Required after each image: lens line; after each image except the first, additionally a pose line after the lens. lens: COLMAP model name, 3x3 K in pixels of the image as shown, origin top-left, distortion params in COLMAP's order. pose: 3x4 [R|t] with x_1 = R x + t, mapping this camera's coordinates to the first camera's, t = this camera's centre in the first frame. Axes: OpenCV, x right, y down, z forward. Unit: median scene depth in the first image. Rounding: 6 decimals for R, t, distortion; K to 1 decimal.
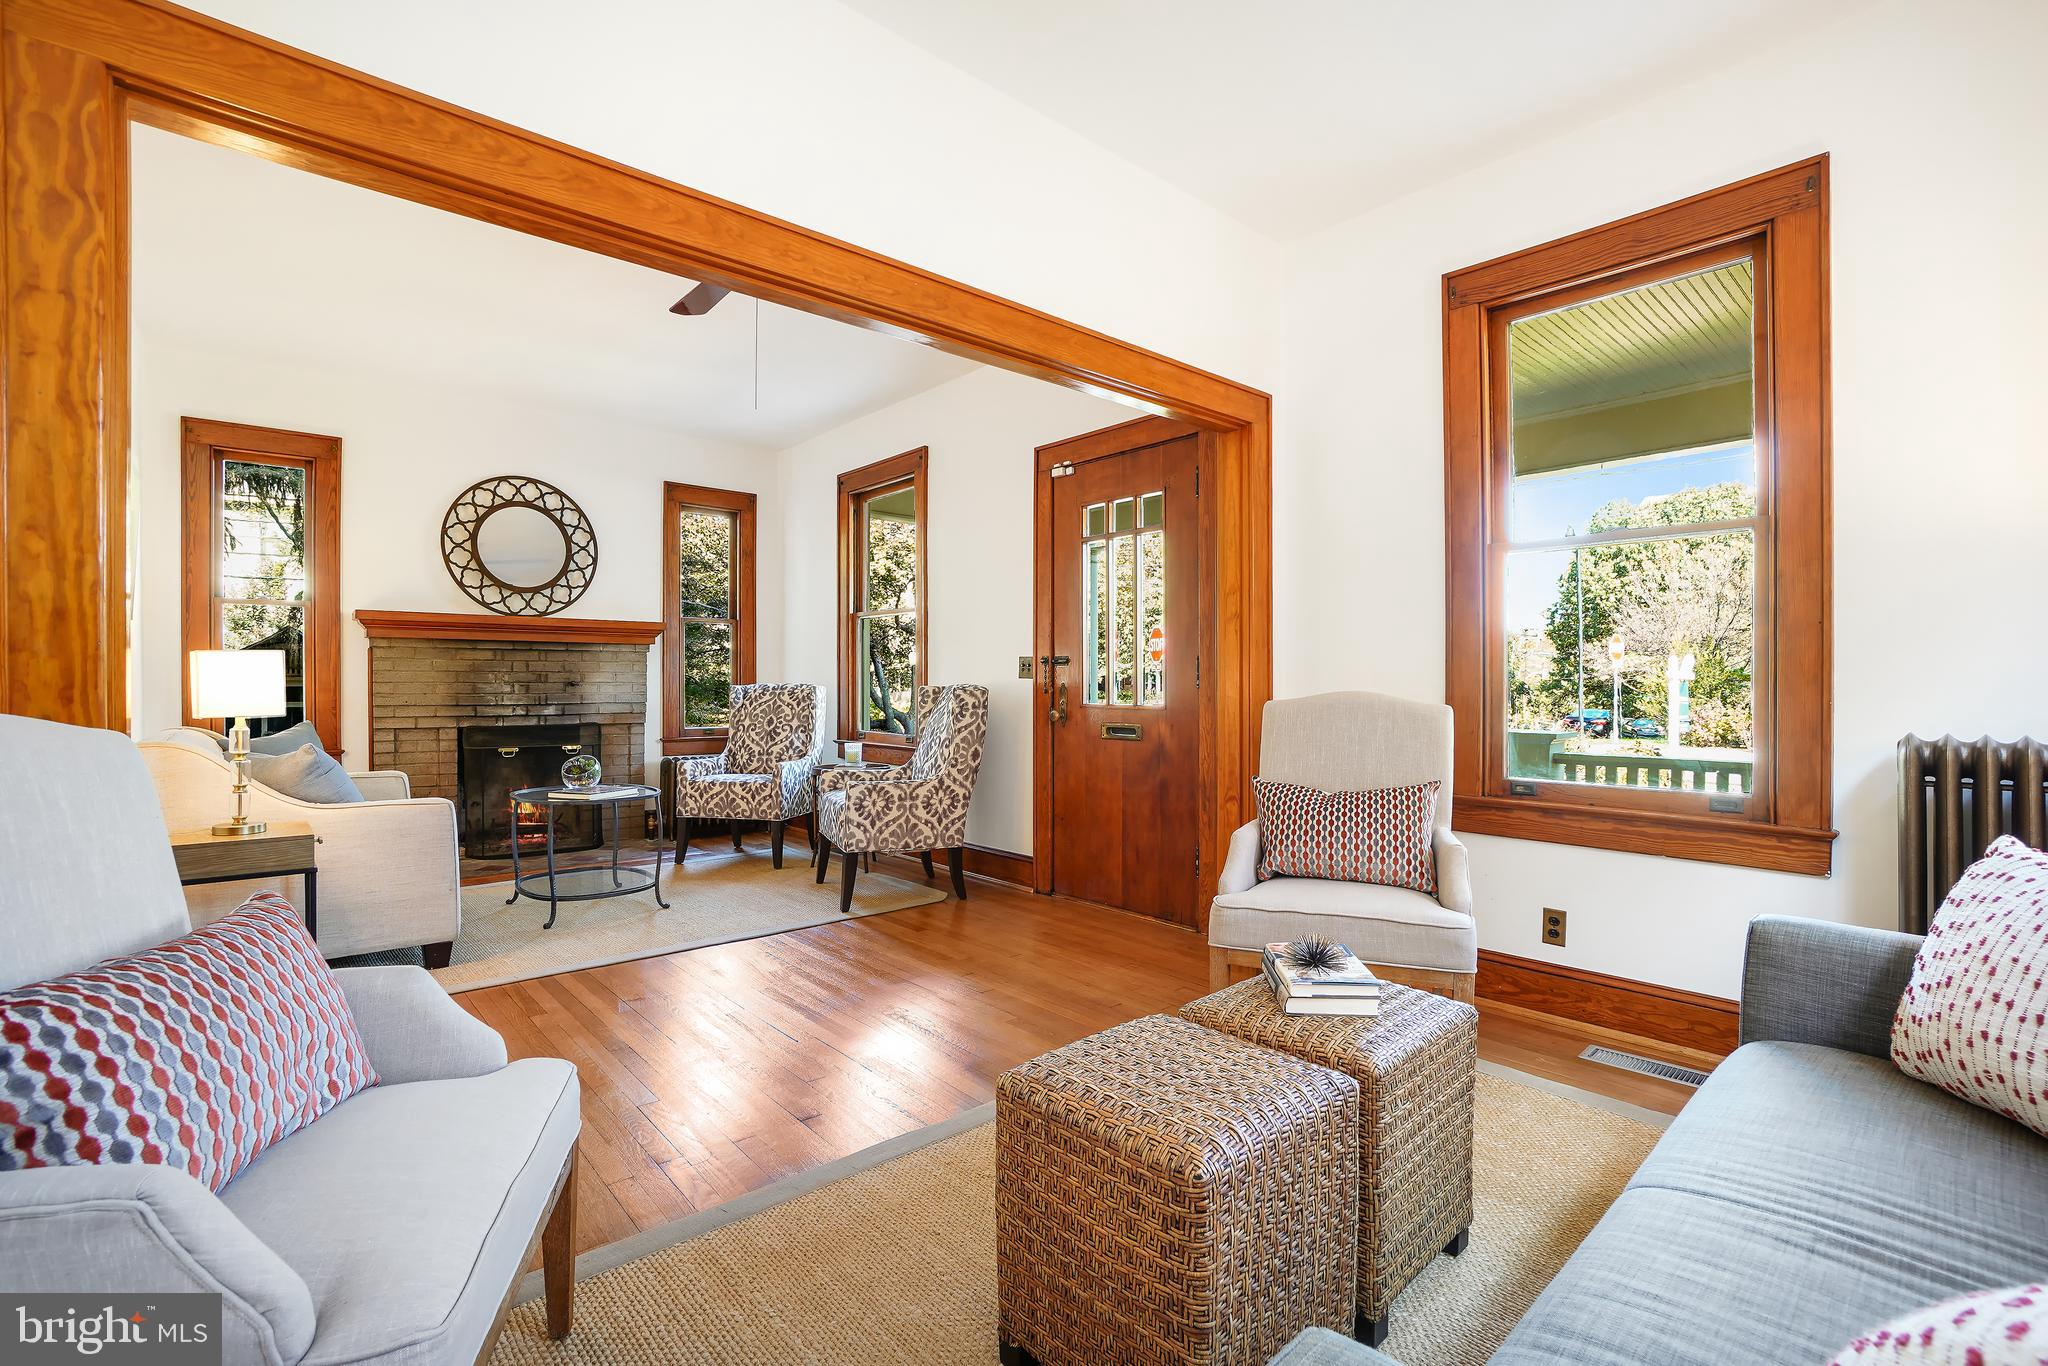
lens RADIAL K [[908.4, 0, 1030.3], [0, 908.4, 675.9], [0, 0, 1]] dist [-0.042061, 0.000103]
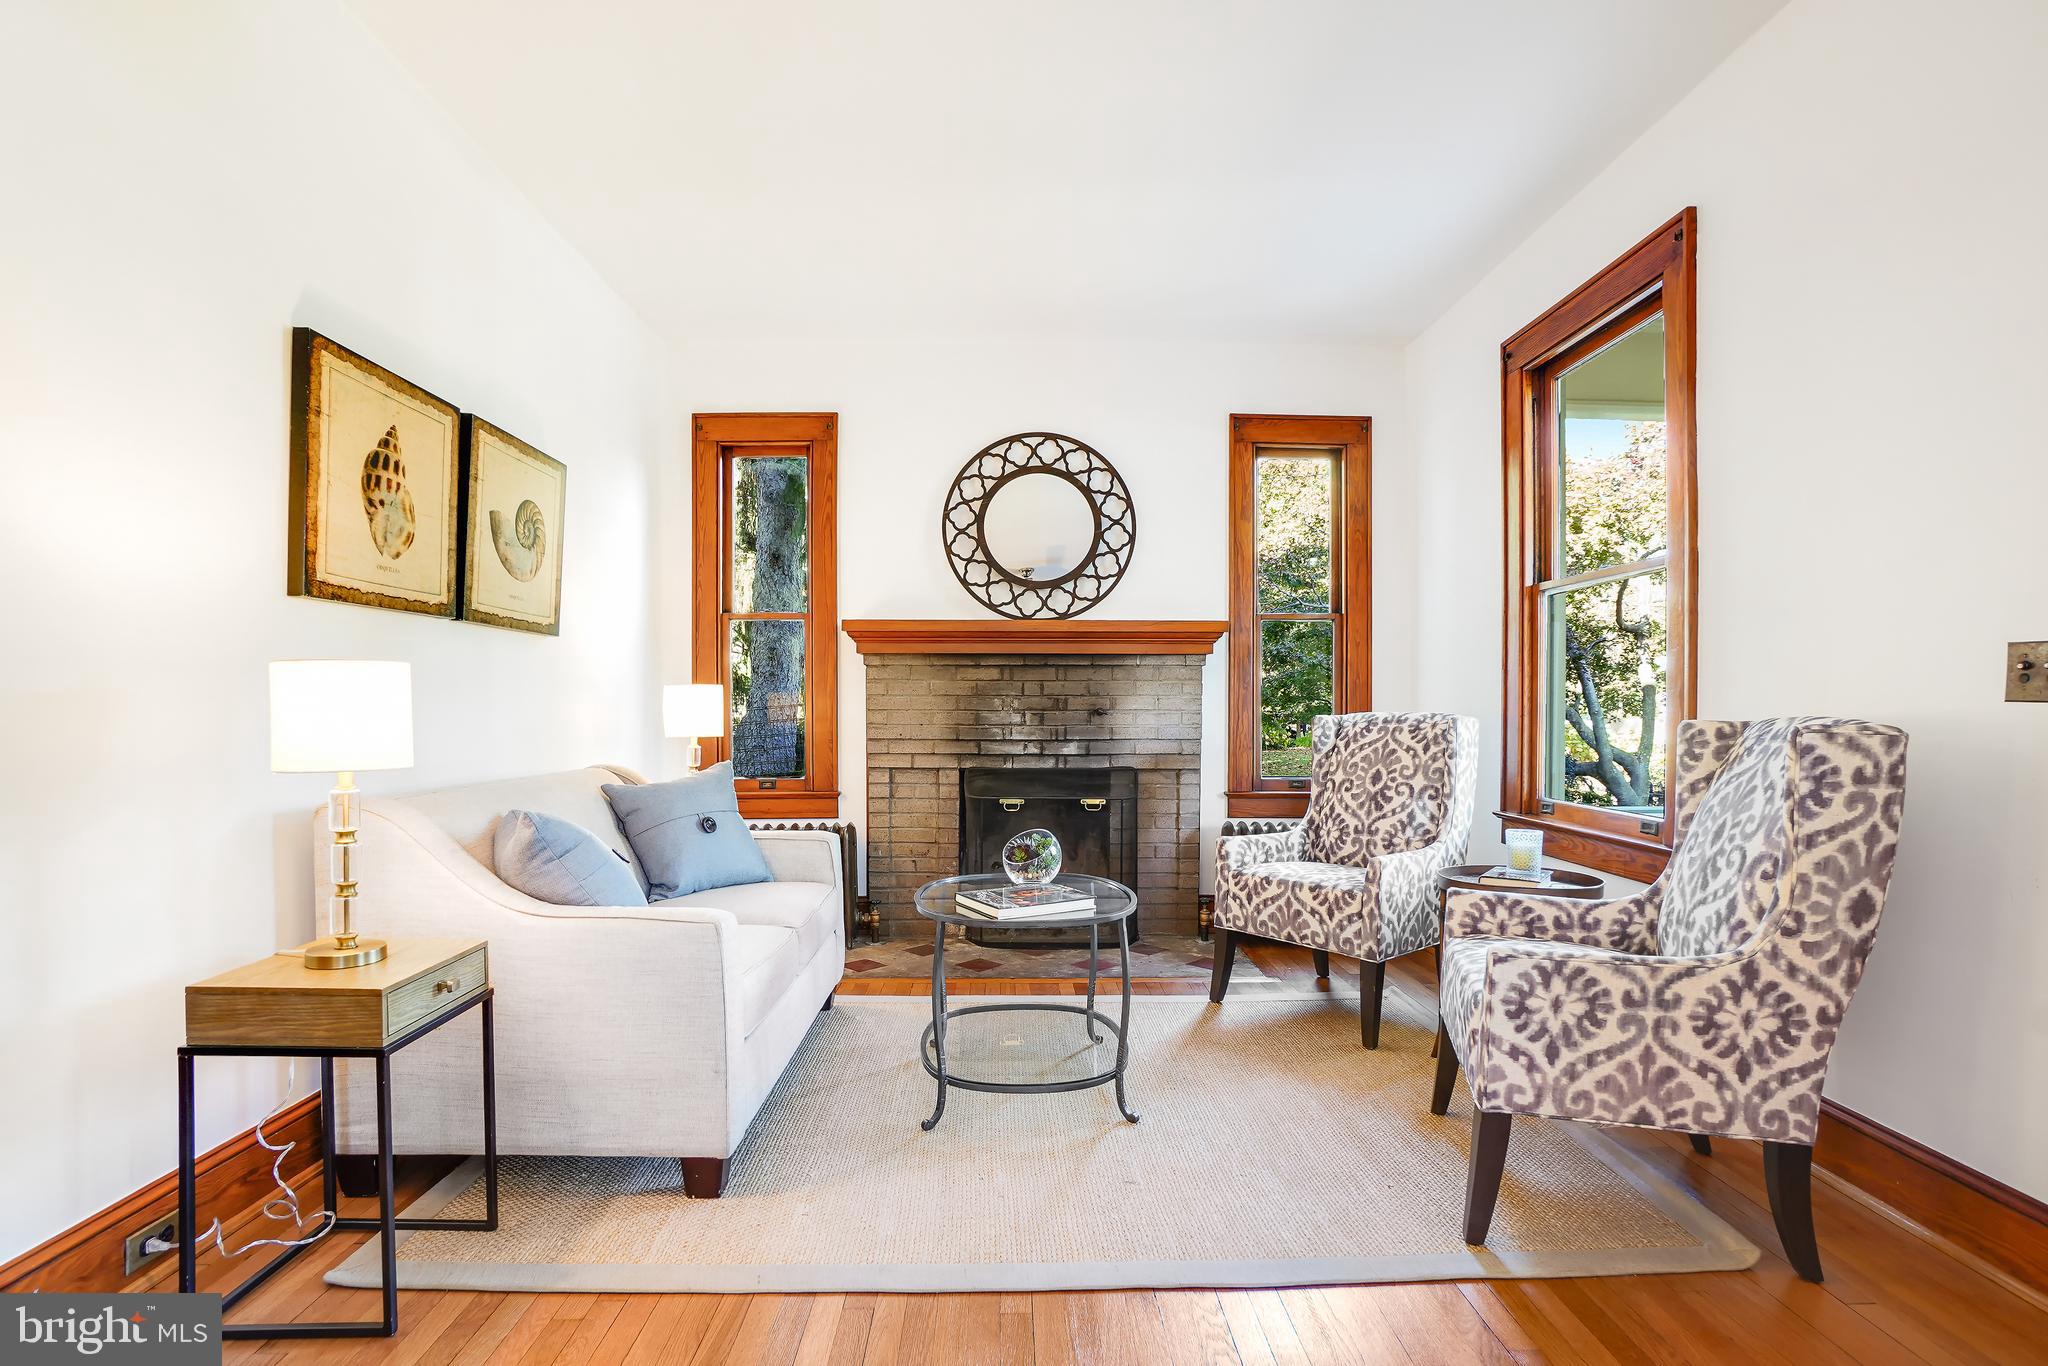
lens RADIAL K [[958.8, 0, 1025.9], [0, 958.8, 726.4], [0, 0, 1]] dist [-0.059860, 0.022483]
pose [[0.759359, 0.012600, -0.650550, -0.061401], [0.004627, 0.999683, 0.024762, 0.001209], [0.650656, -0.021813, 0.759059, 0.403844]]
